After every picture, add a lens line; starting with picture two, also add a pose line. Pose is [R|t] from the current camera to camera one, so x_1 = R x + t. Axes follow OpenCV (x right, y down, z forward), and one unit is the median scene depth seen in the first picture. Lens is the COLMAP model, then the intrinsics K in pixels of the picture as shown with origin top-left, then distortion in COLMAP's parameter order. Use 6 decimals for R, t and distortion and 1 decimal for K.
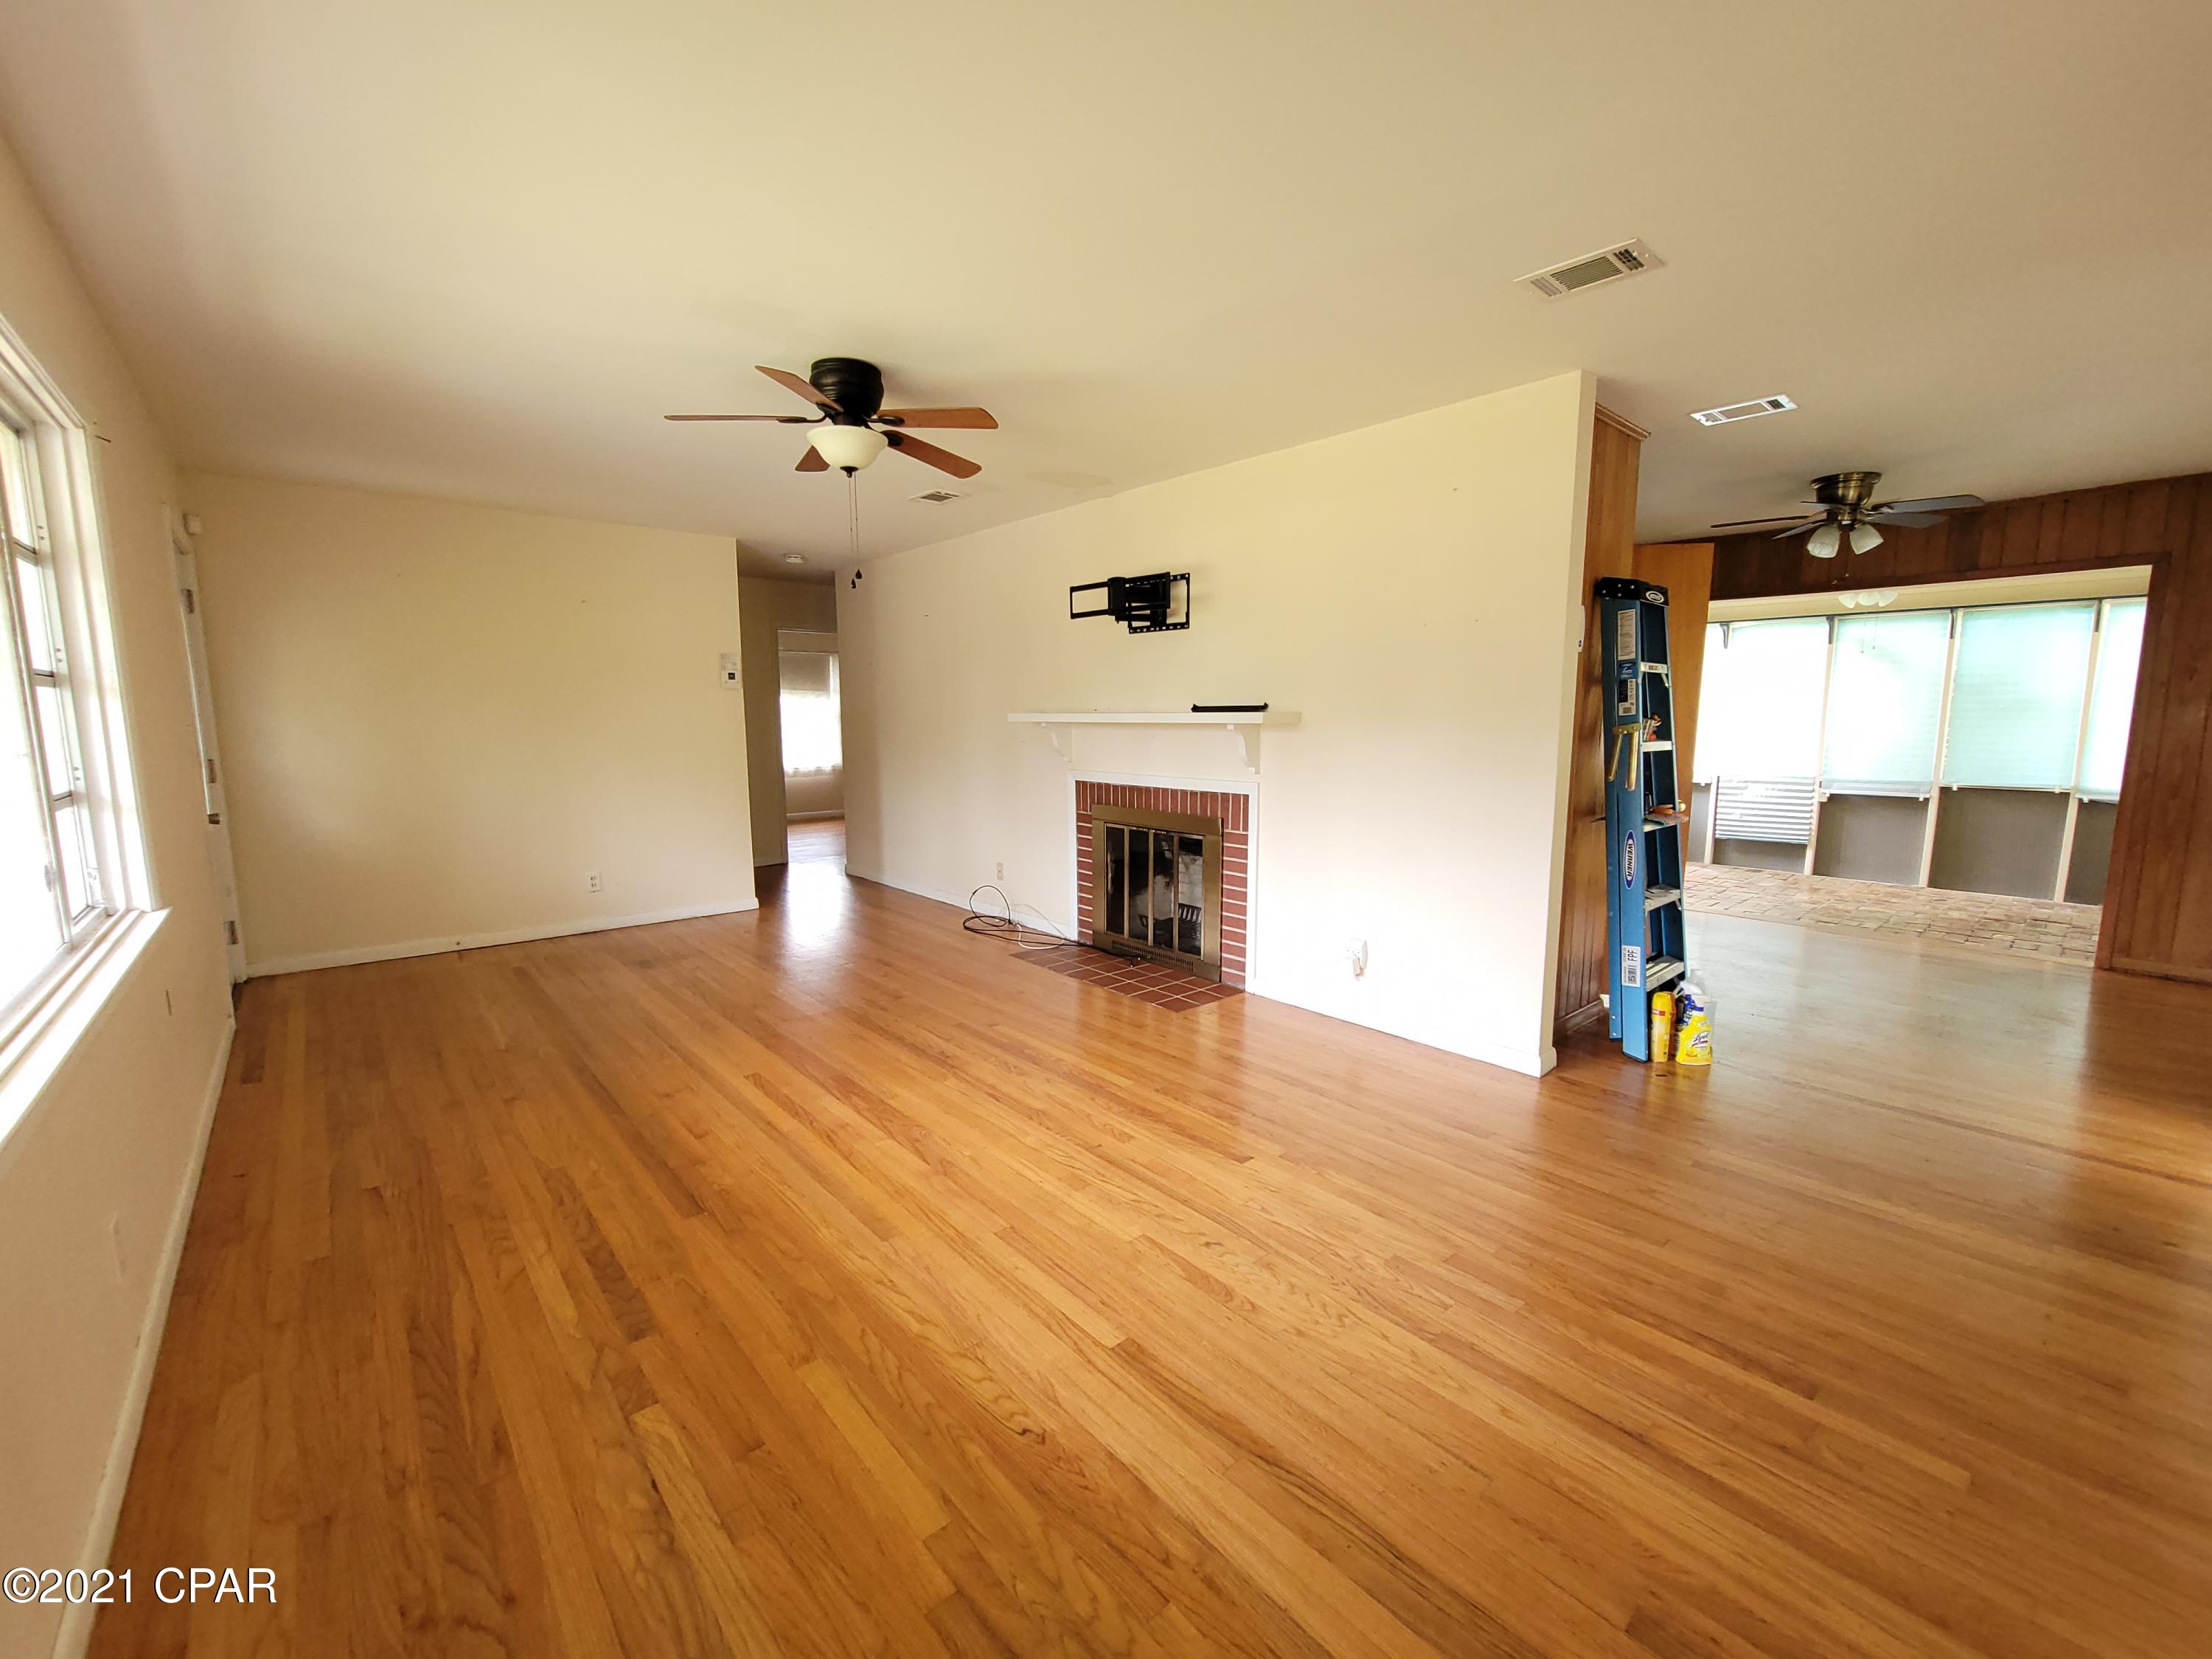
lens RADIAL K [[905.3, 0, 1104.6], [0, 905.3, 831.2], [0, 0, 1]] dist [-0.009668, 0.001800]
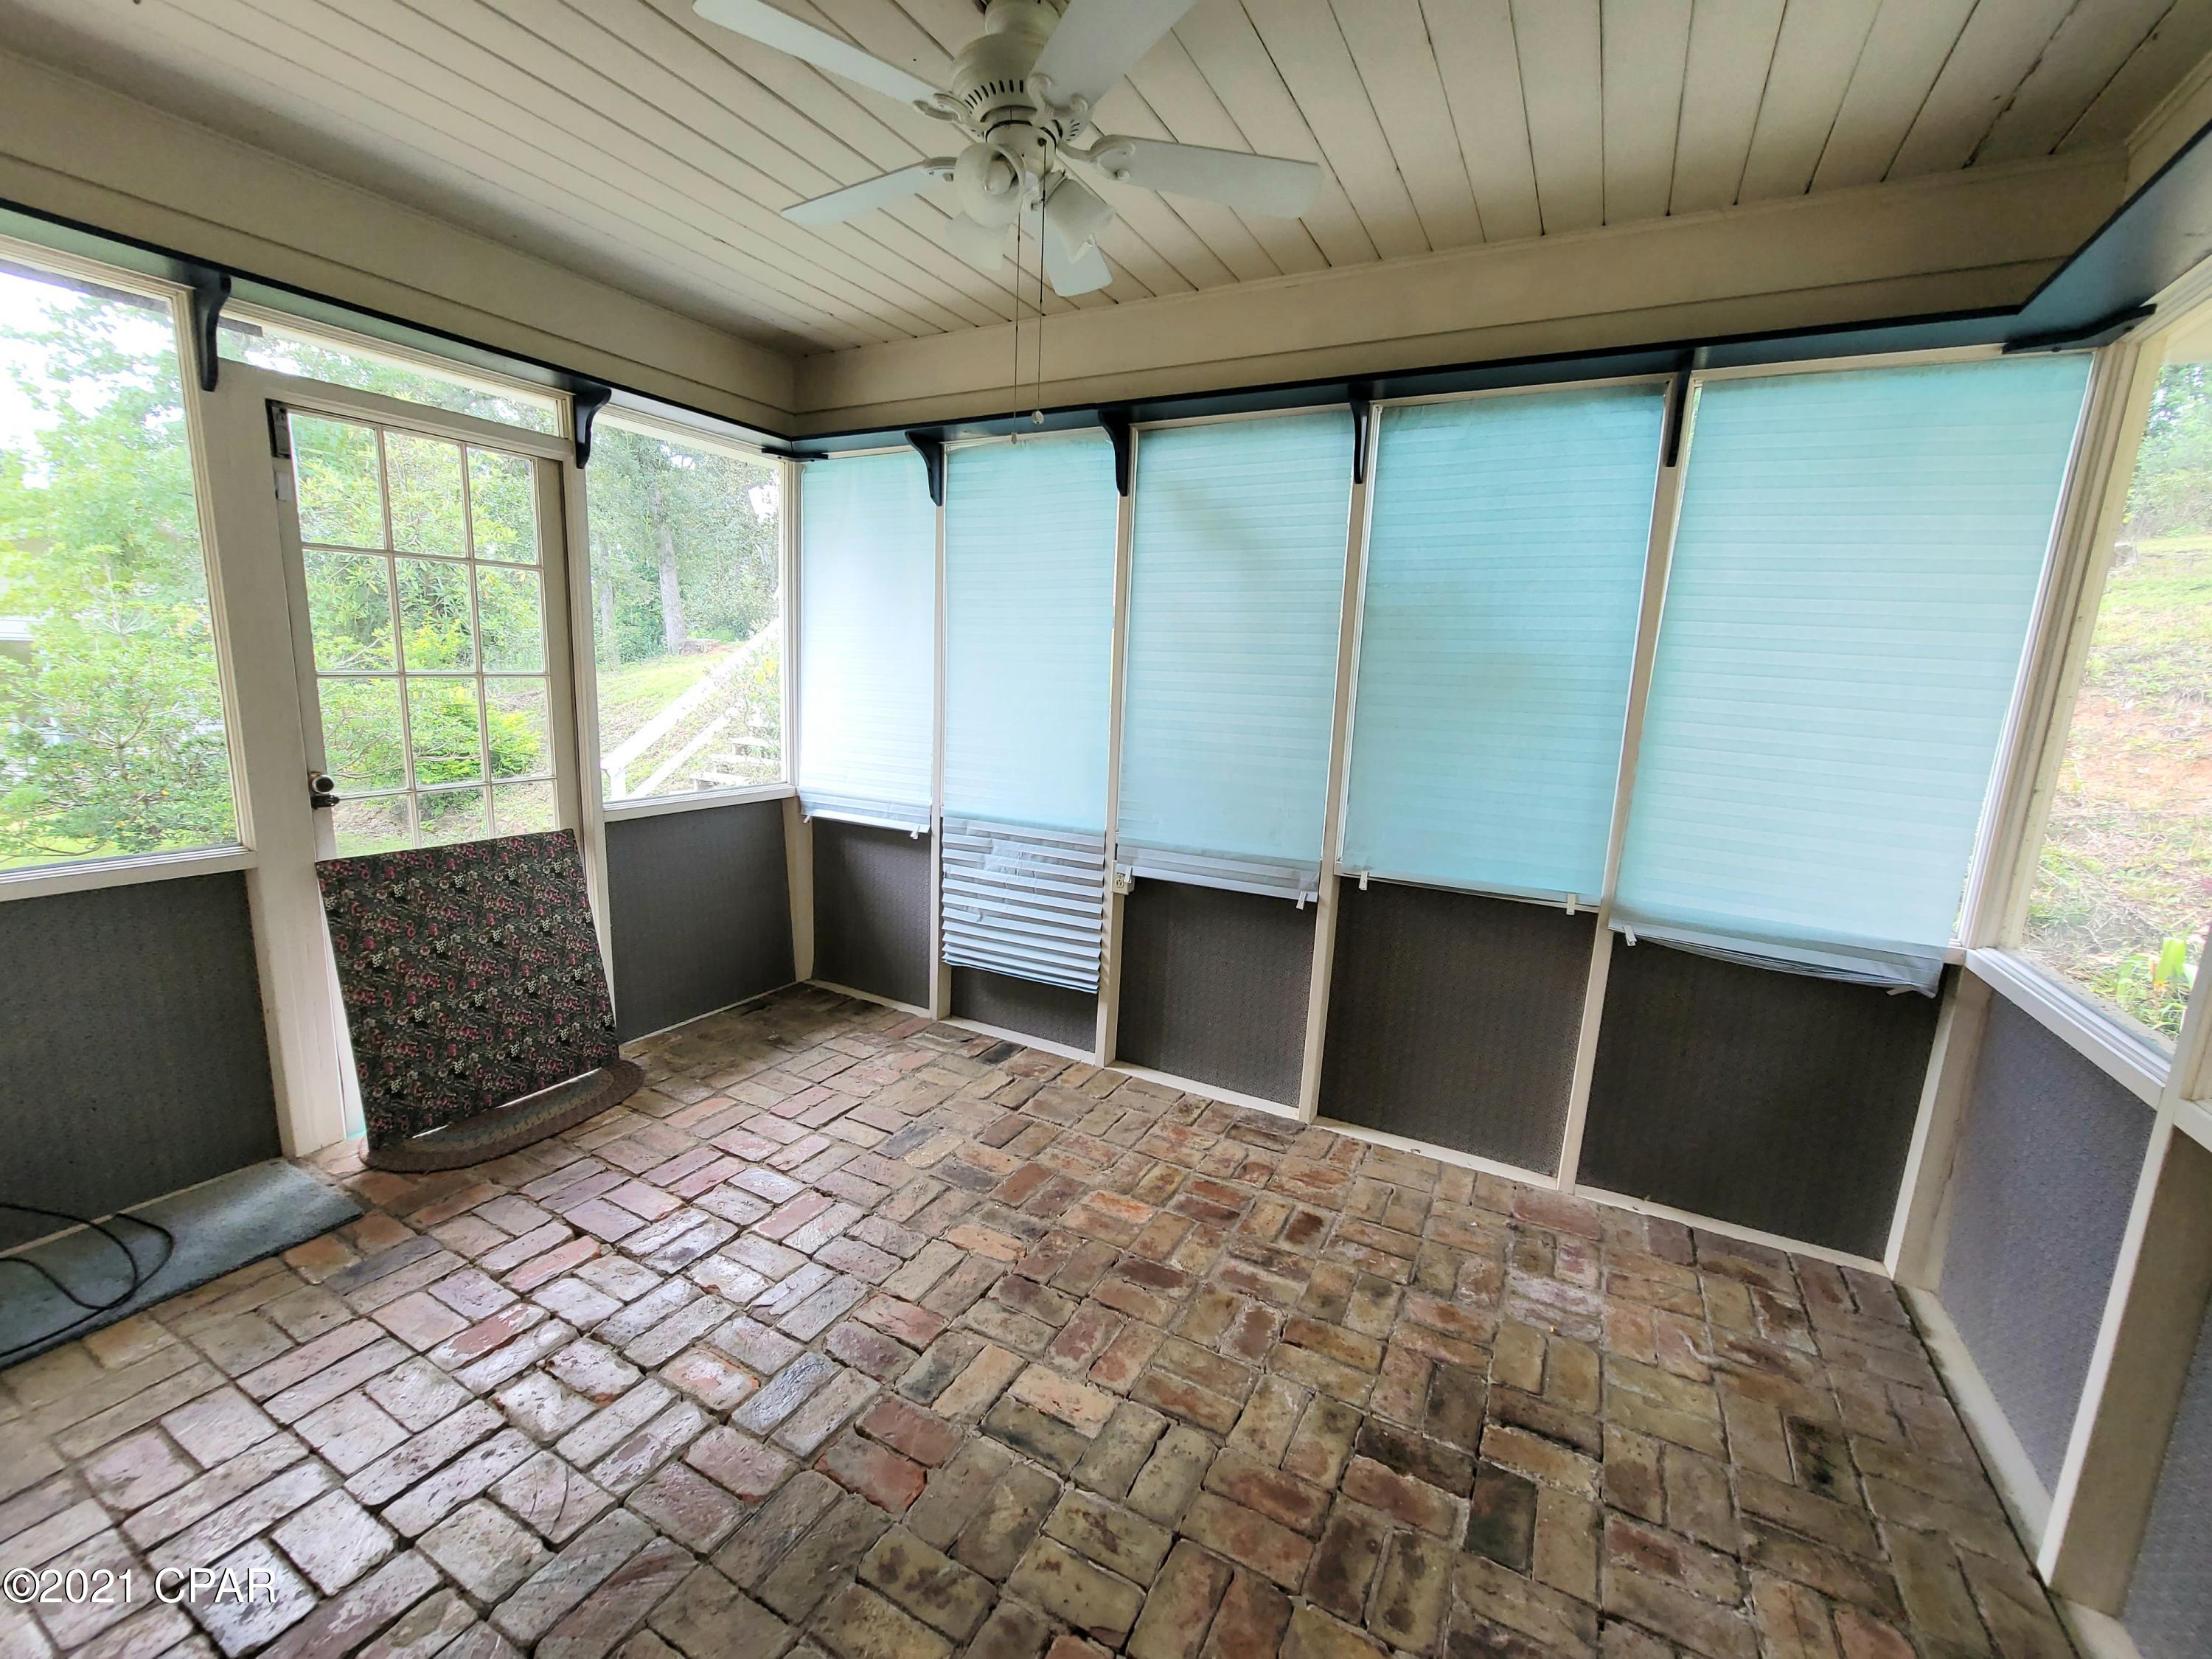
lens RADIAL K [[905.3, 0, 1109.1], [0, 905.3, 826.3], [0, 0, 1]] dist [-0.009668, 0.001800]
pose [[0.937129, -0.017217, 0.348557, 0.694152], [-0.000230, 0.998752, 0.049954, -0.089737], [-0.348982, -0.046893, 0.935955, 0.662592]]
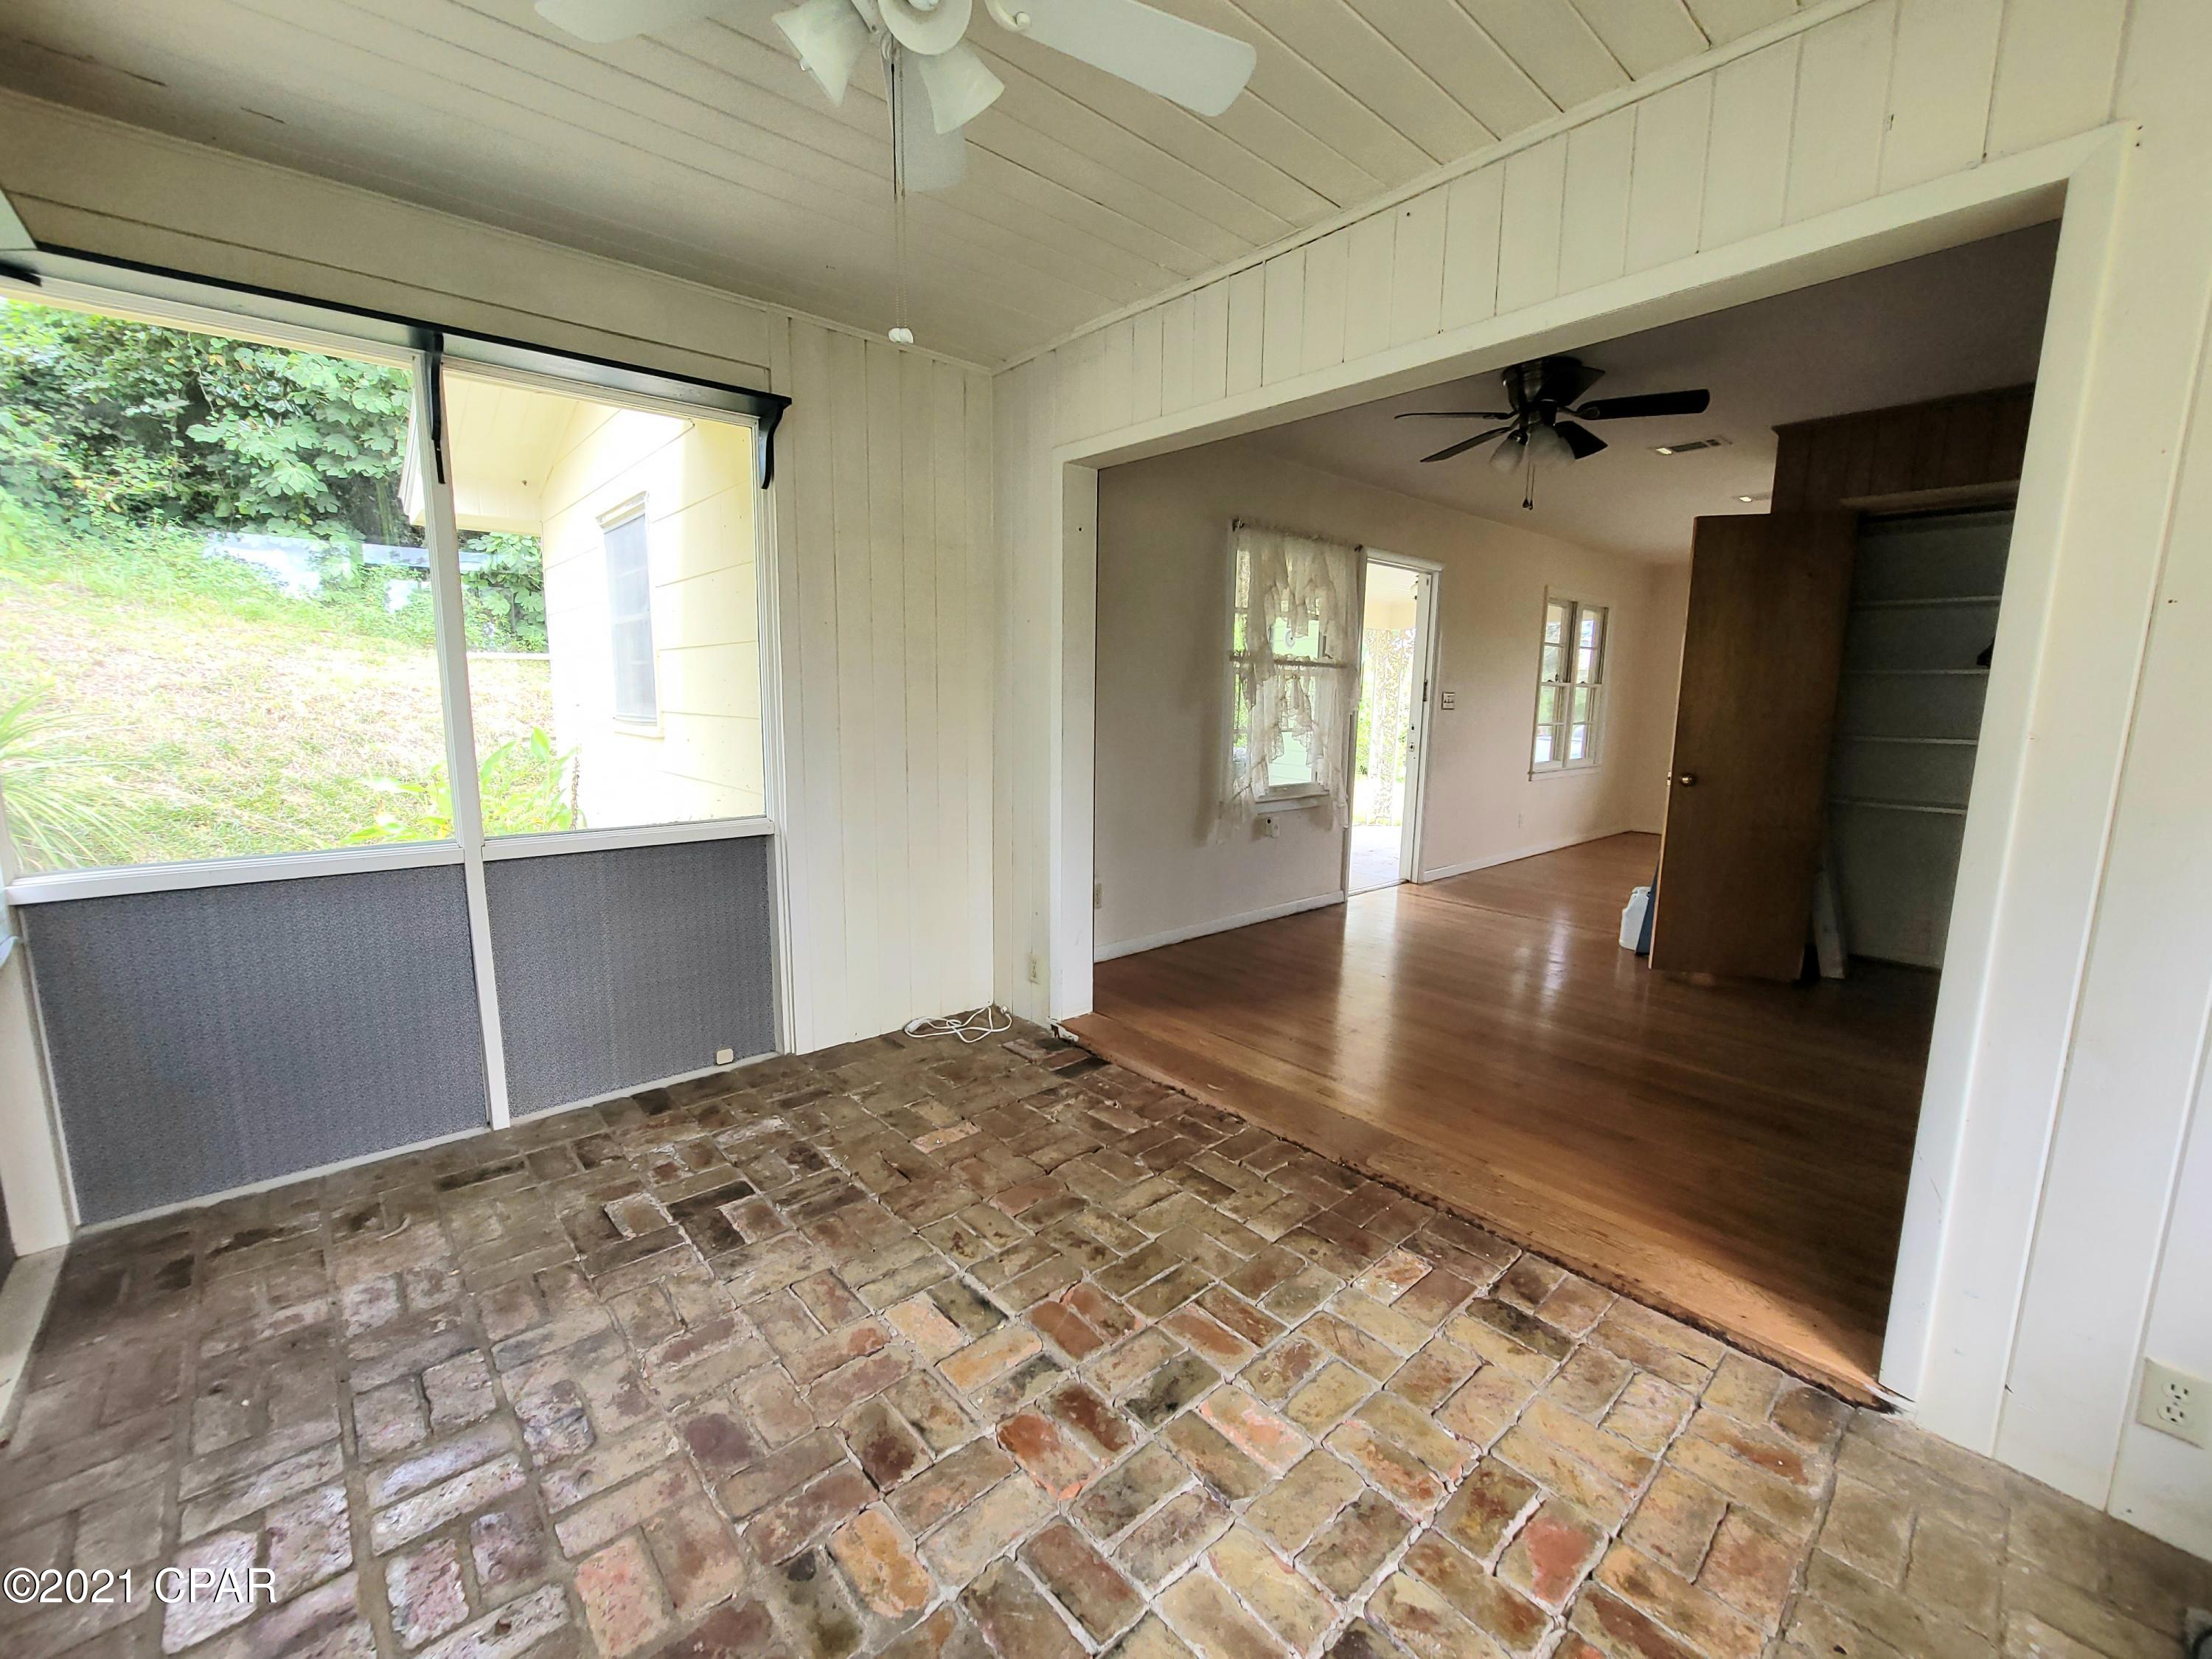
lens RADIAL K [[905.3, 0, 1103.7], [0, 905.3, 828.8], [0, 0, 1]] dist [-0.009668, 0.001800]
pose [[-0.999916, -0.011670, -0.005675, 0.716299], [-0.012790, 0.960282, 0.278740, -0.135752], [0.002197, 0.278789, -0.960350, 1.103077]]
